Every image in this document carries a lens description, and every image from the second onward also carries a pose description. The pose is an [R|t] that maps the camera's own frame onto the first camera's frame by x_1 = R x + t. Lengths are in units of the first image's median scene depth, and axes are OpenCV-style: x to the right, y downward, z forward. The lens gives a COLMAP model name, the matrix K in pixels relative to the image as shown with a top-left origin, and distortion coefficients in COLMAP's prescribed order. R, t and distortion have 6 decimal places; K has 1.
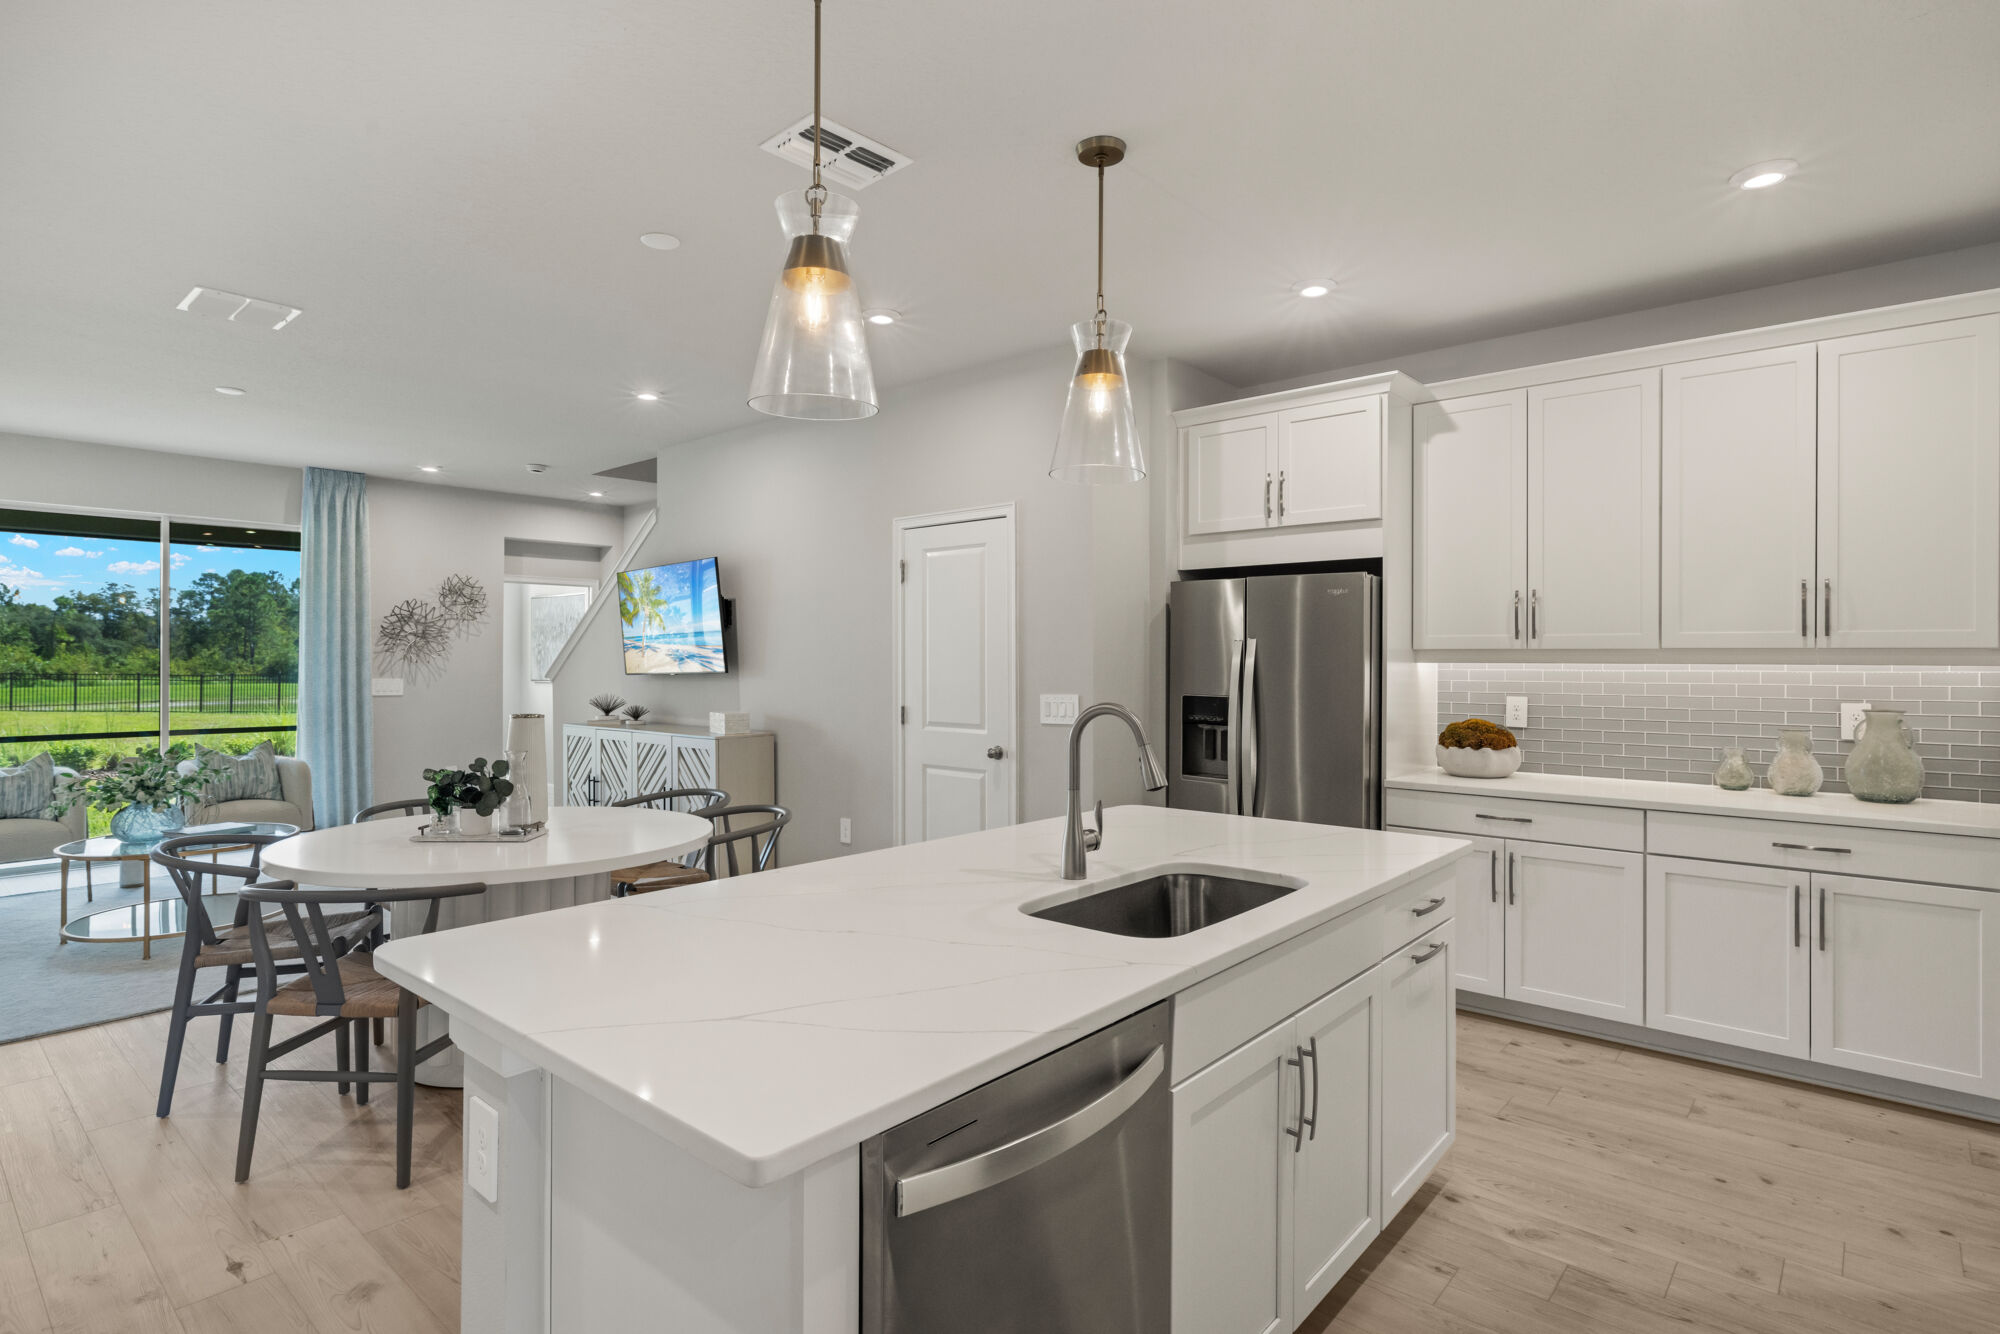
lens RADIAL K [[1016.0, 0, 1008.5], [0, 1016.0, 657.5], [0, 0, 1]] dist [-0.009499, 0.002158]
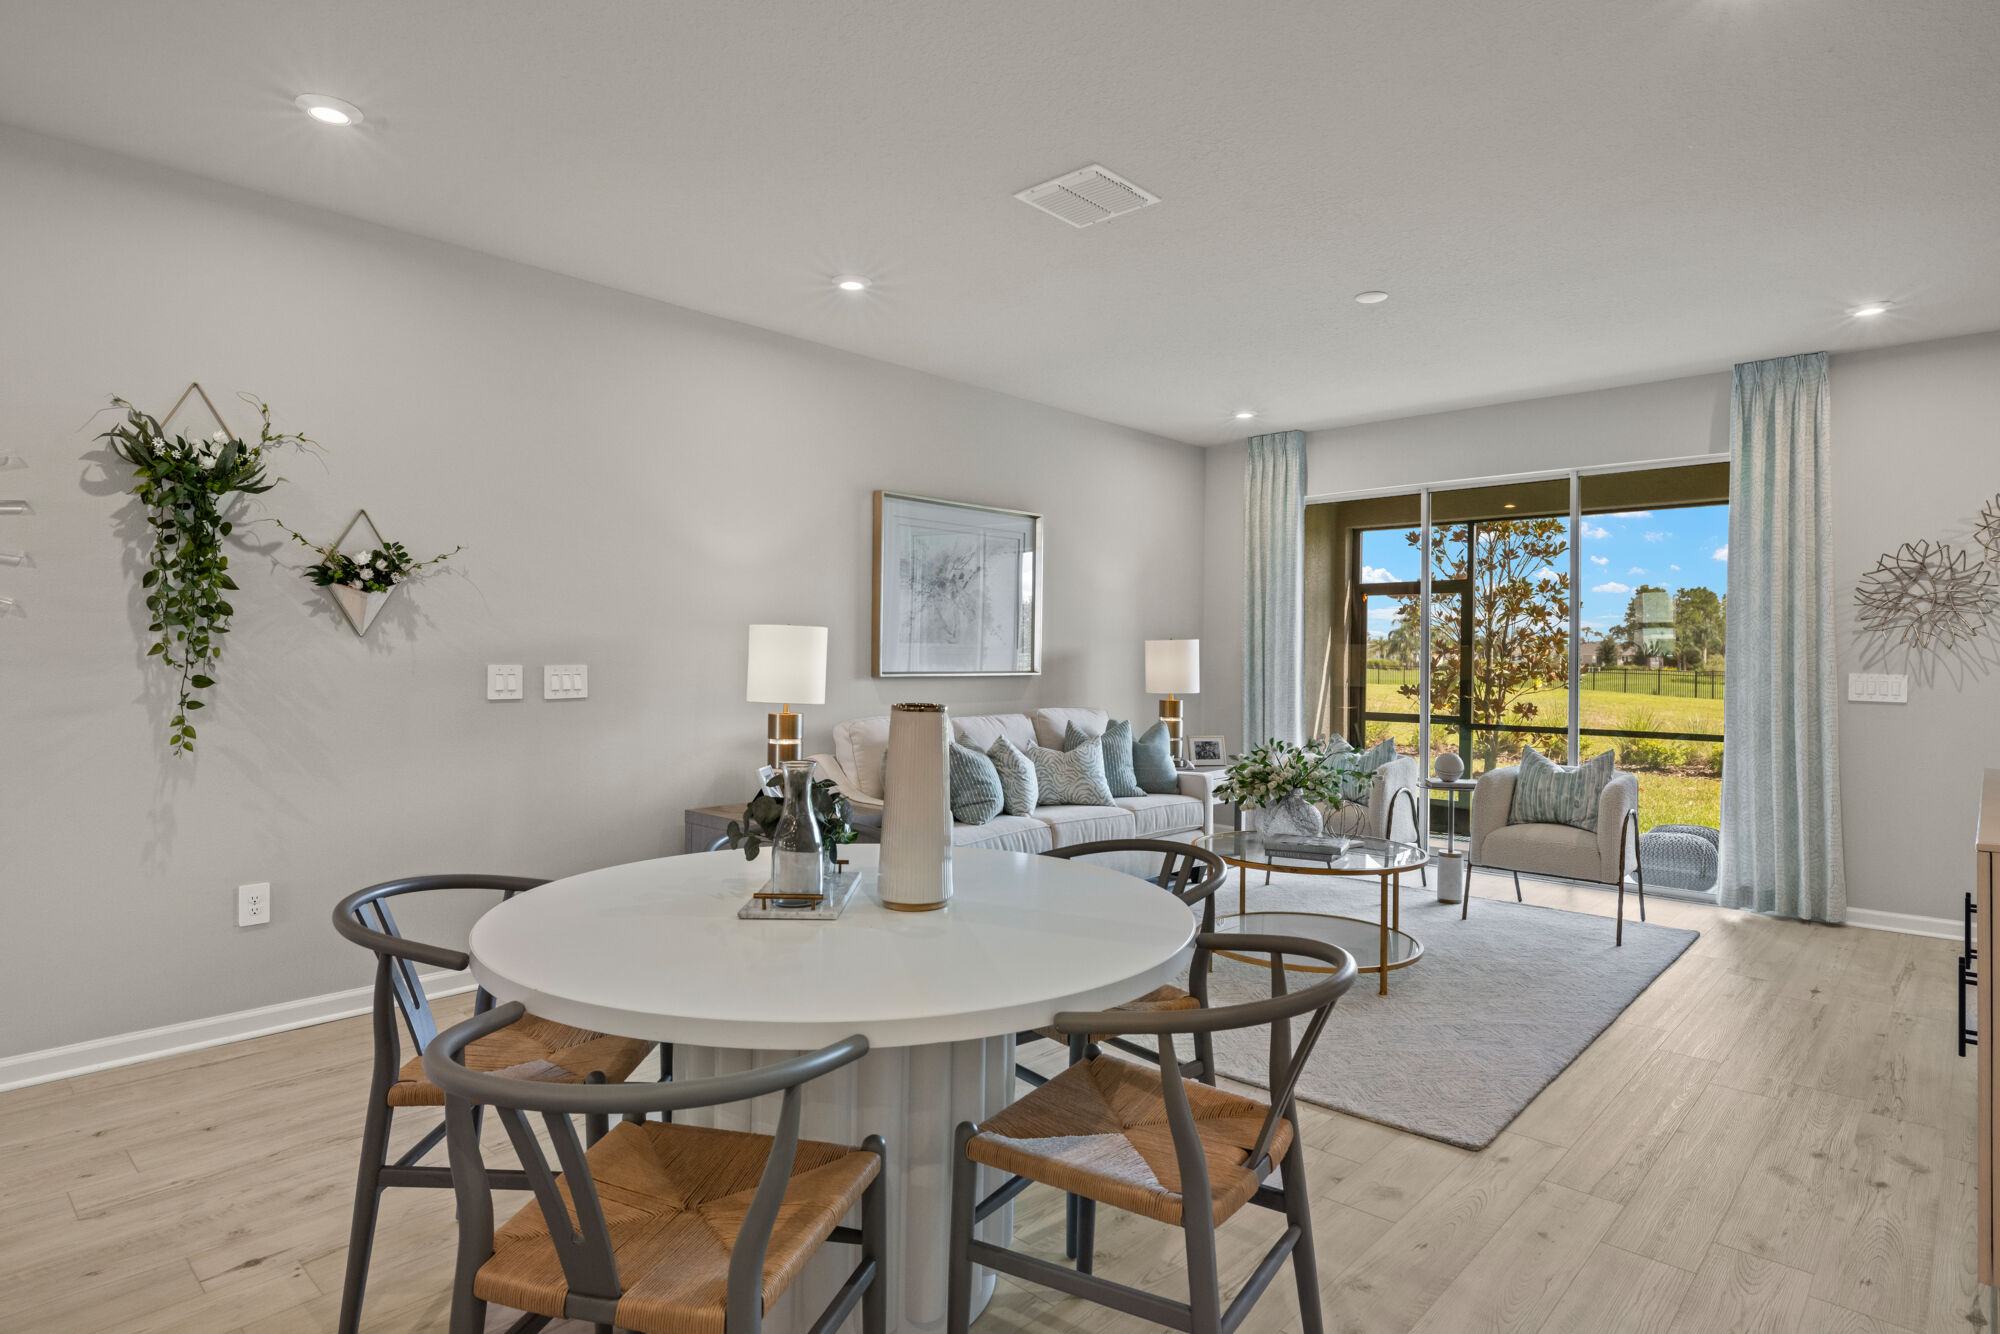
lens RADIAL K [[1049.6, 0, 951.5], [0, 1049.6, 656.0], [0, 0, 1]] dist [-0.034974, 0.007457]
pose [[-0.074099, 0.001773, -0.997249, 0.056850], [-0.004036, 0.999990, 0.002078, 0.013121], [0.997243, 0.004179, -0.074091, 0.586498]]
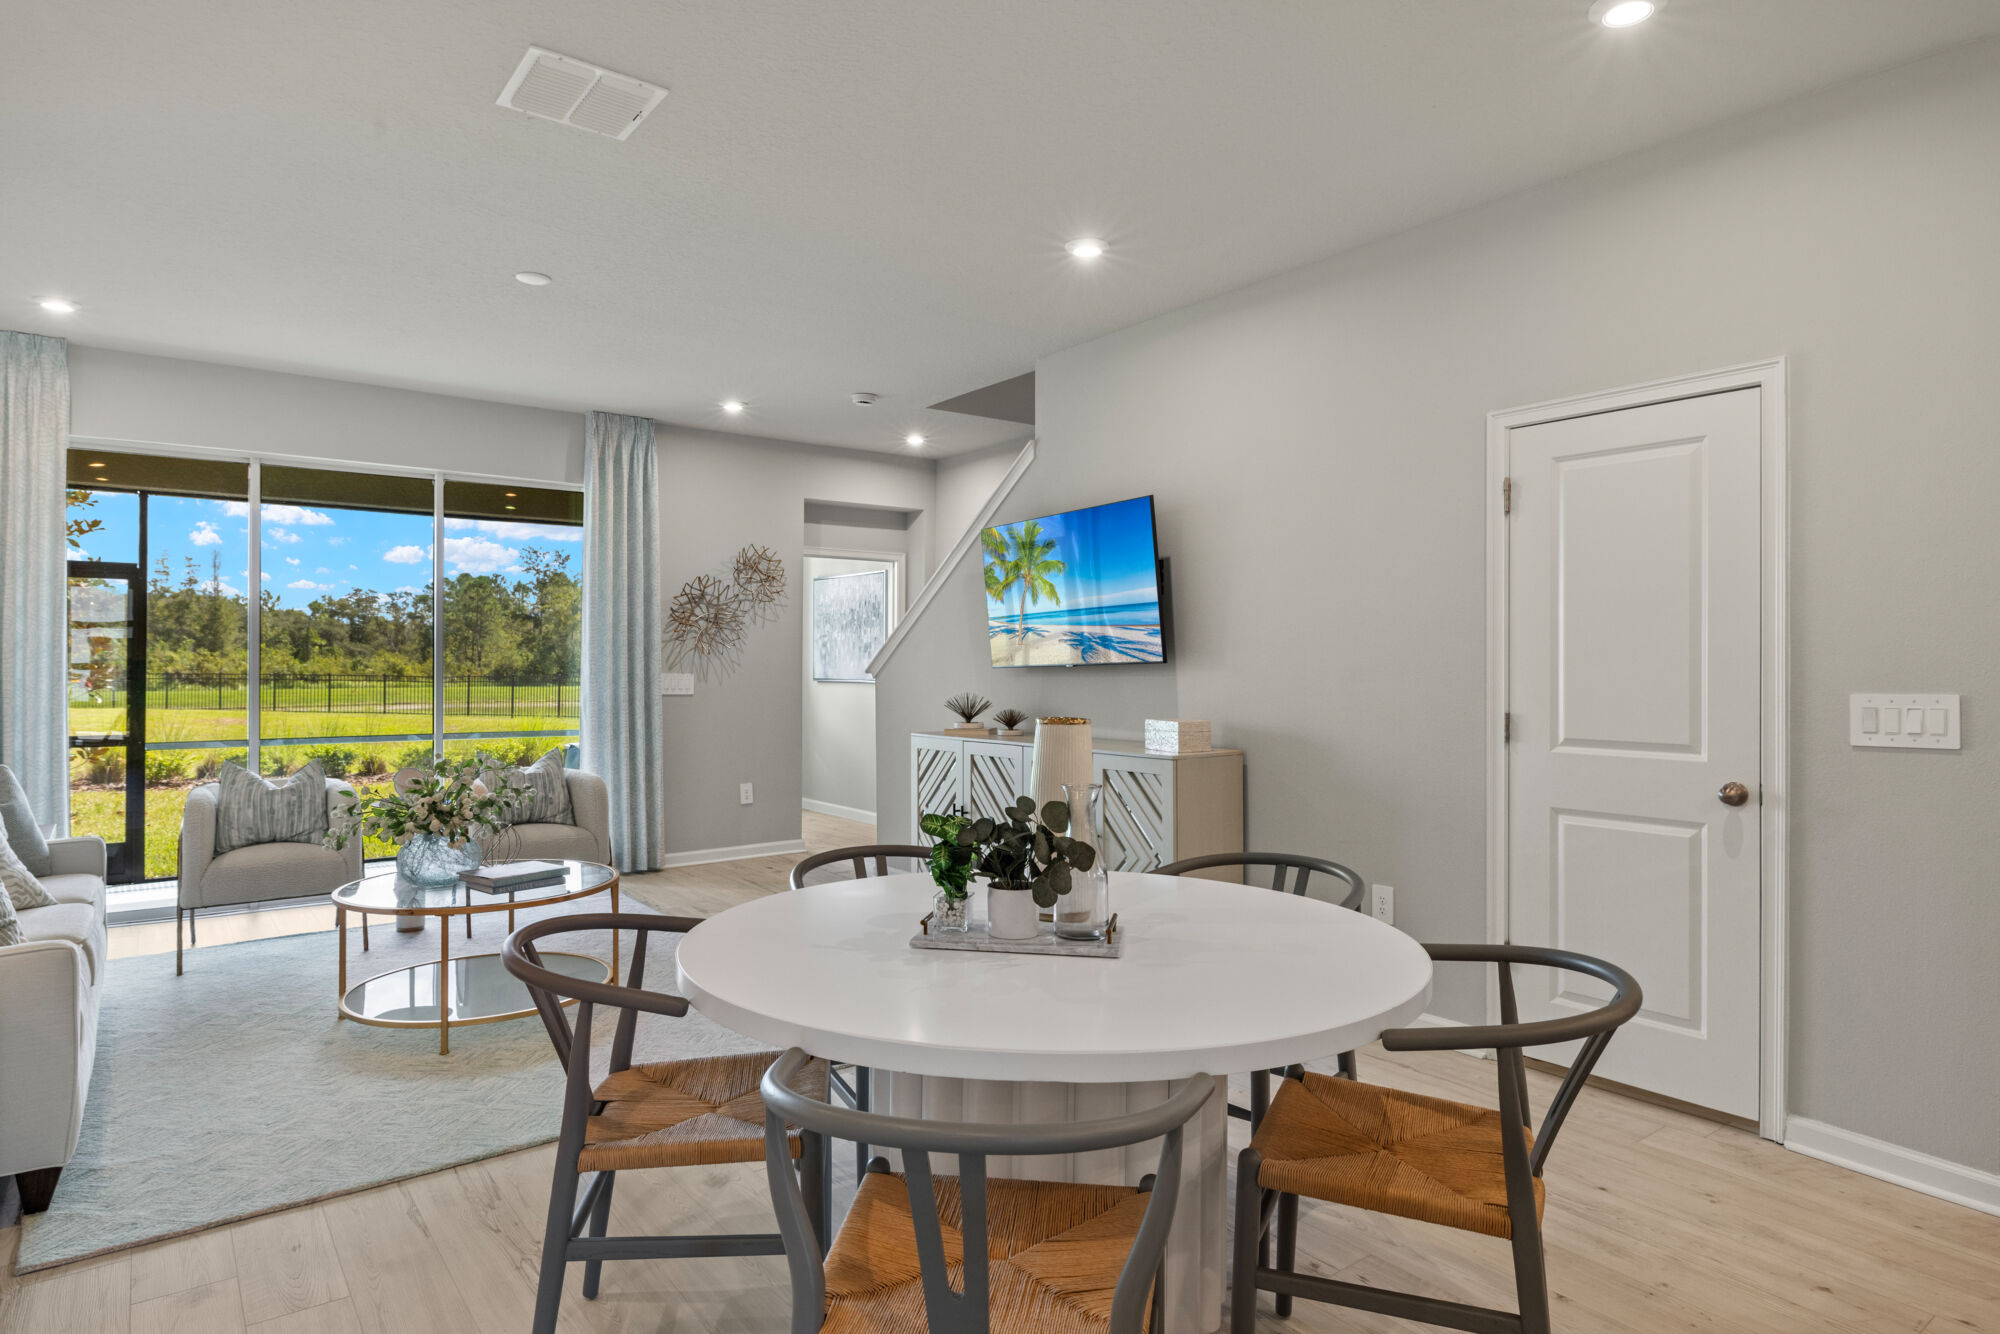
lens RADIAL K [[1127.2, 0, 1003.2], [0, 1127.2, 666.4], [0, 0, 1]] dist [0.000012, -0.001859]
pose [[0.979050, 0.002239, -0.203608, -0.210178], [-0.001520, 0.999992, 0.003691, 0.013562], [0.203614, -0.003304, 0.979046, 0.206756]]
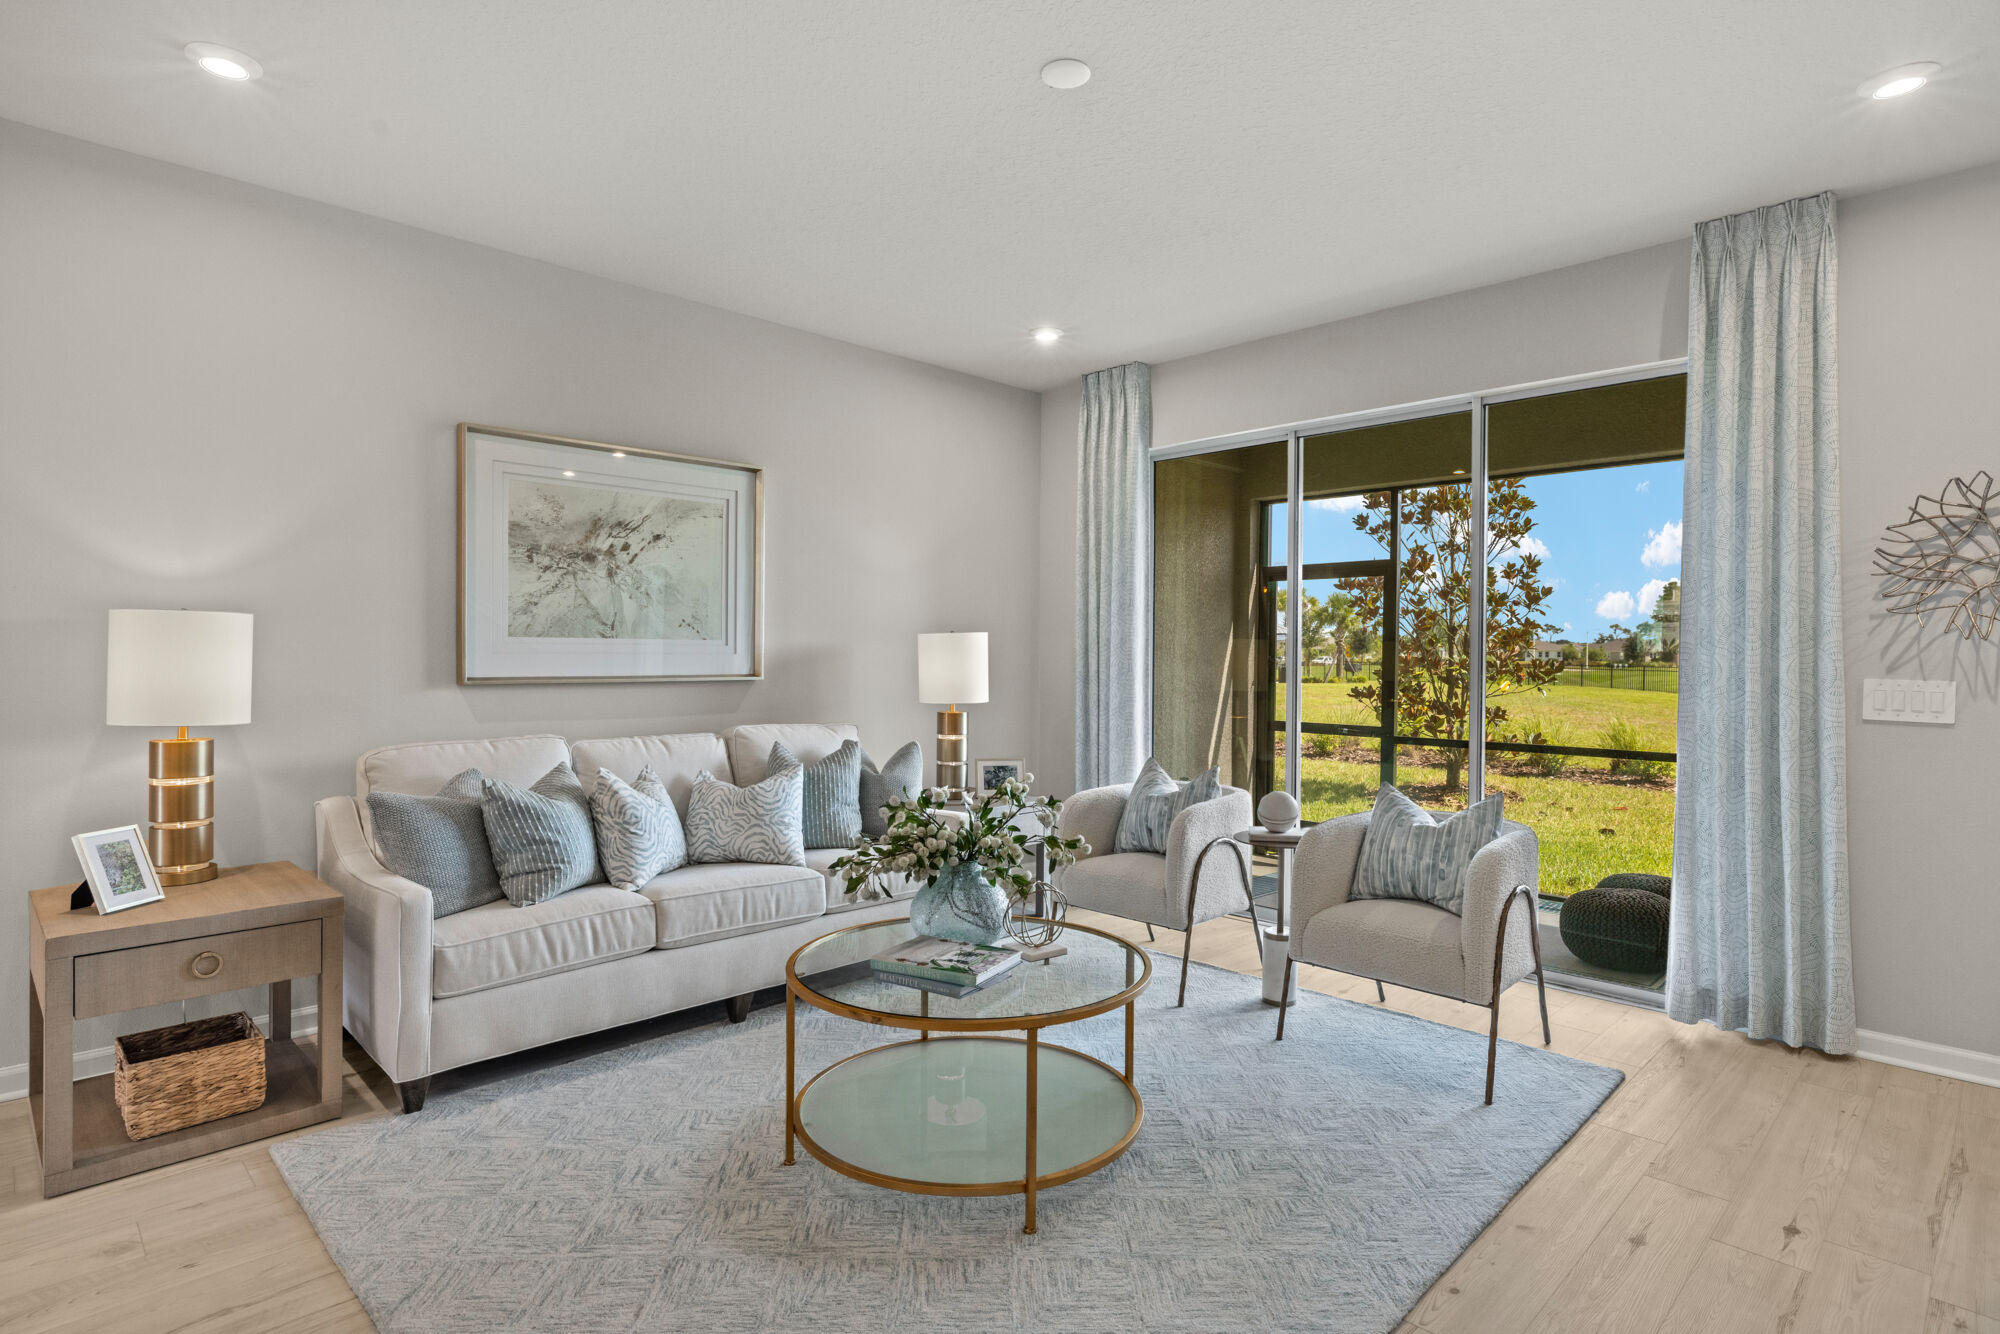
lens RADIAL K [[1016.0, 0, 984.7], [0, 1016.0, 665.0], [0, 0, 1]] dist [-0.009499, 0.002158]
pose [[-0.083778, 0.013347, -0.996395, -0.217837], [-0.002173, 0.999905, 0.013576, 0.012211], [0.996482, 0.003302, -0.083741, 0.803115]]
